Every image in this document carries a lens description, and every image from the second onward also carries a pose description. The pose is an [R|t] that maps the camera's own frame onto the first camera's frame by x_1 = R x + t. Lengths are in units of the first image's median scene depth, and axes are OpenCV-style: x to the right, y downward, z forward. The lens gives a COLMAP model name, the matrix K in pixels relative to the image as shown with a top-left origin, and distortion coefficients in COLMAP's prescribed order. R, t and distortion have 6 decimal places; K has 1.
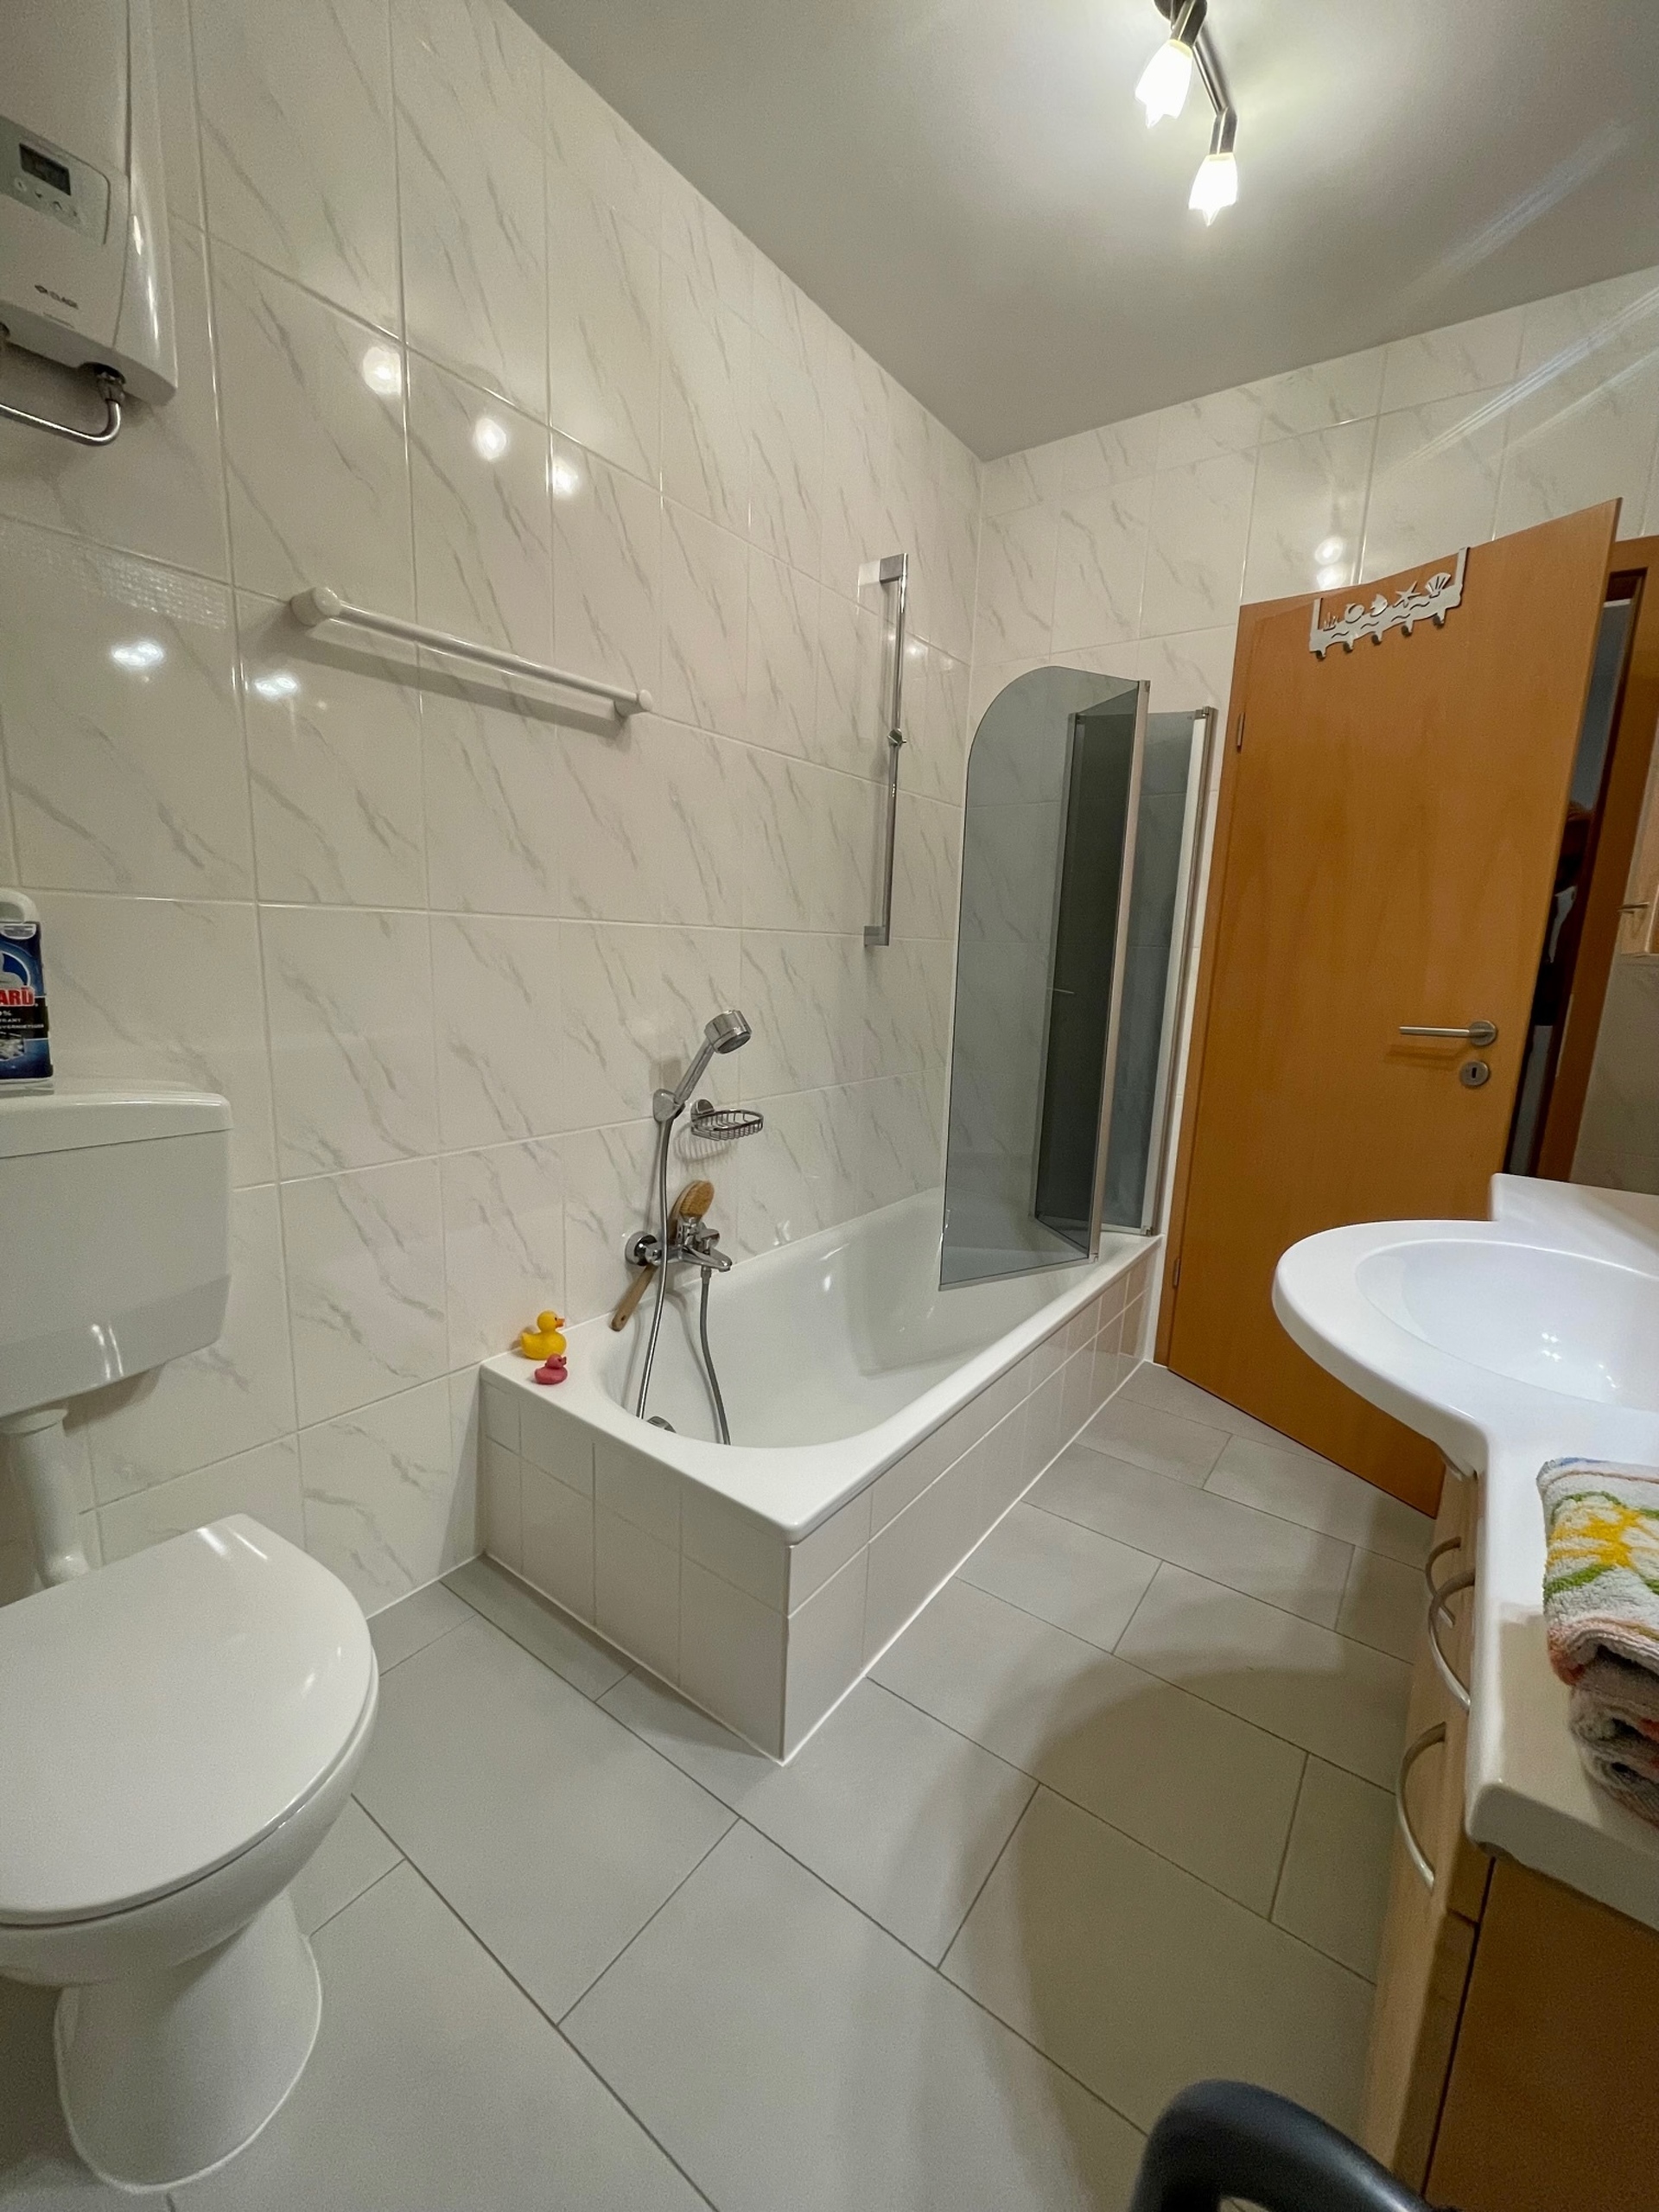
lens RADIAL K [[903.5, 0, 829.5], [0, 903.5, 1106.0], [0, 0, 1]] dist [-0.002896, -0.000401]
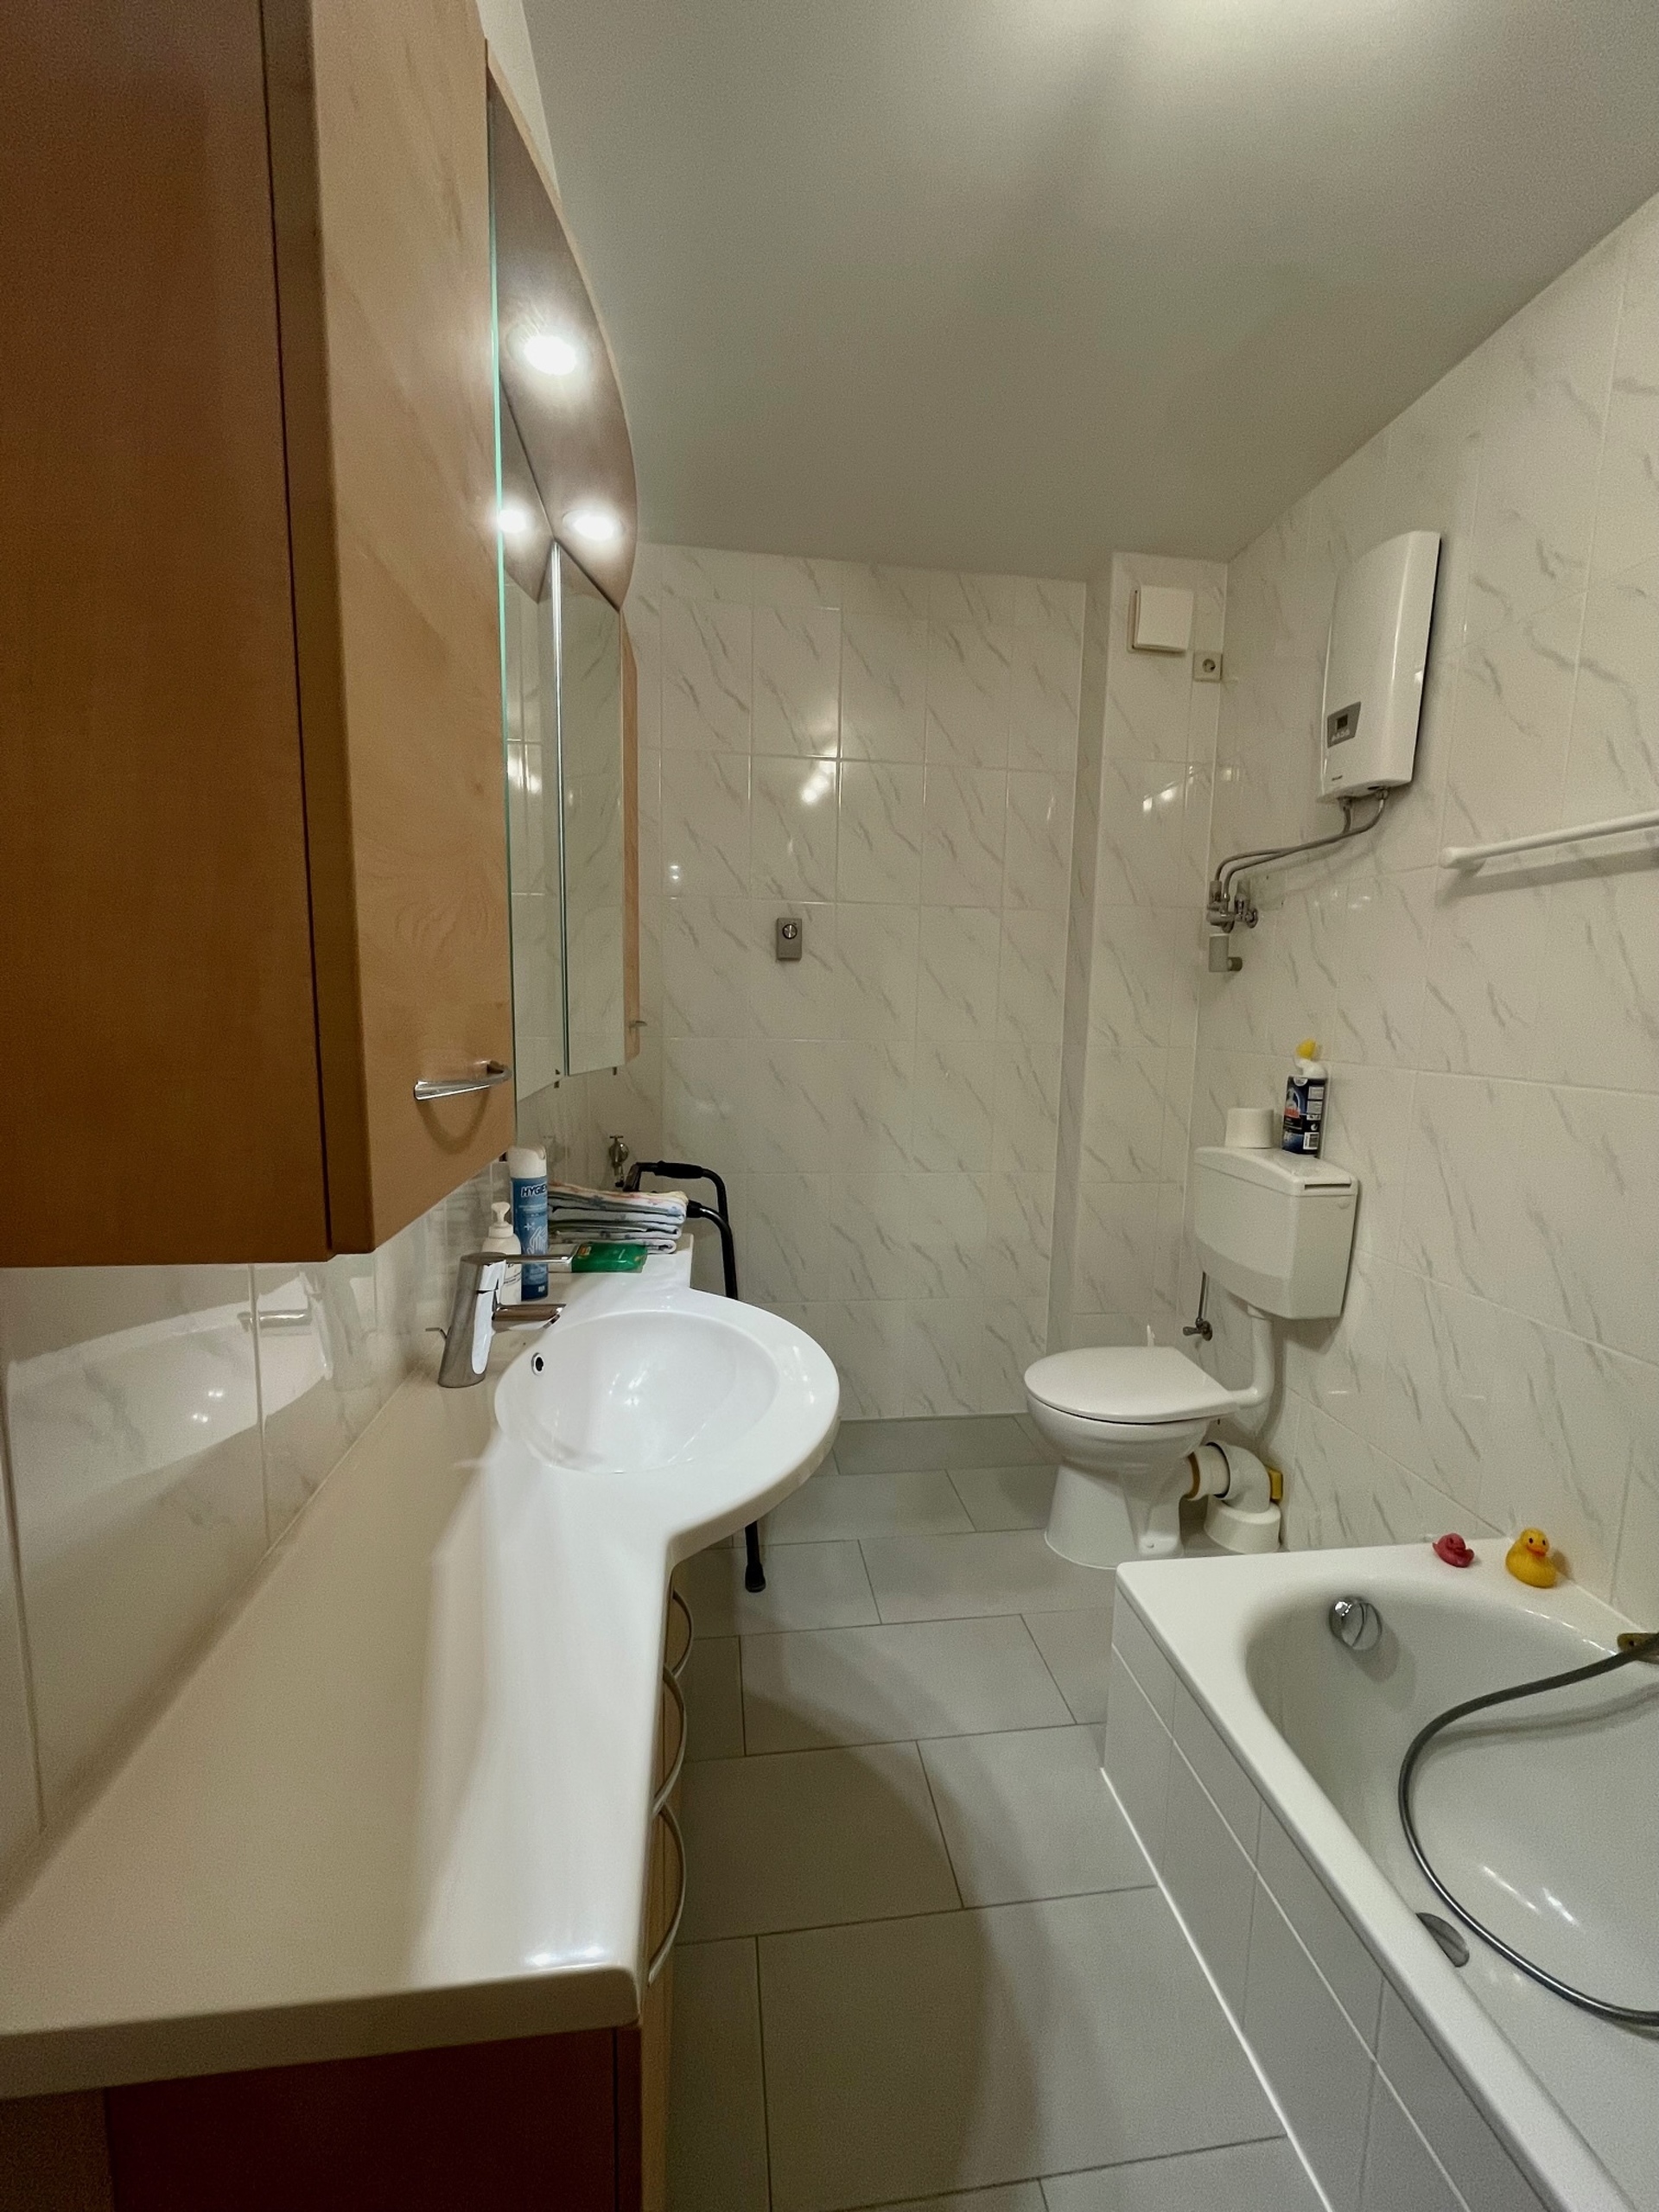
lens RADIAL K [[903.5, 0, 829.5], [0, 903.5, 1106.0], [0, 0, 1]] dist [-0.002896, -0.000401]
pose [[-0.723592, 0.022253, -0.689869, 0.922417], [-0.175093, 0.960869, 0.214647, -0.279332], [0.667650, 0.276108, -0.691381, 1.219763]]
